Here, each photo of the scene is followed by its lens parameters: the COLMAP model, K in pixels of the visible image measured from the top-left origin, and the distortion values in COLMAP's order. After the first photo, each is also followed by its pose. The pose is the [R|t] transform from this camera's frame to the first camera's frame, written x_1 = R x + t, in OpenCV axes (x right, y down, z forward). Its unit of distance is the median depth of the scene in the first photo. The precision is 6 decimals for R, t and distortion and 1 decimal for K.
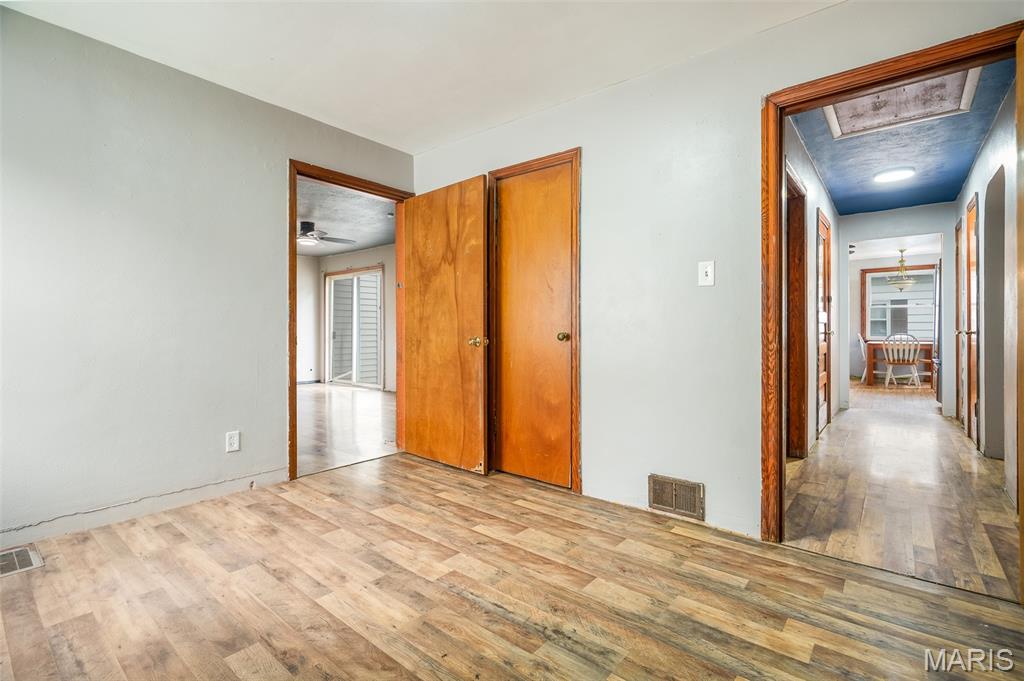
lens RADIAL K [[481.6, 0, 505.9], [0, 481.6, 330.4], [0, 0, 1]] dist [-0.000834, 0.000347]
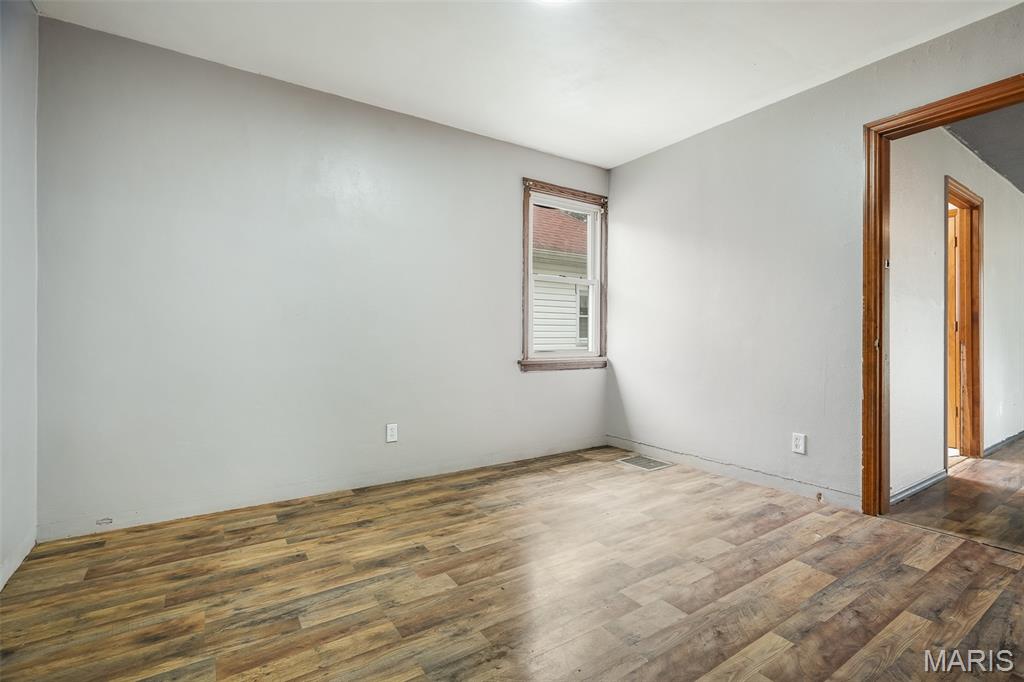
lens RADIAL K [[464.6, 0, 510.8], [0, 464.6, 336.8], [0, 0, 1]] dist [0.000622, 0.001601]
pose [[-0.288155, -0.000564, -0.957584, 0.602589], [0.000066, 1.000000, -0.000608, 0.011608], [0.957584, -0.000239, -0.288155, 0.803481]]
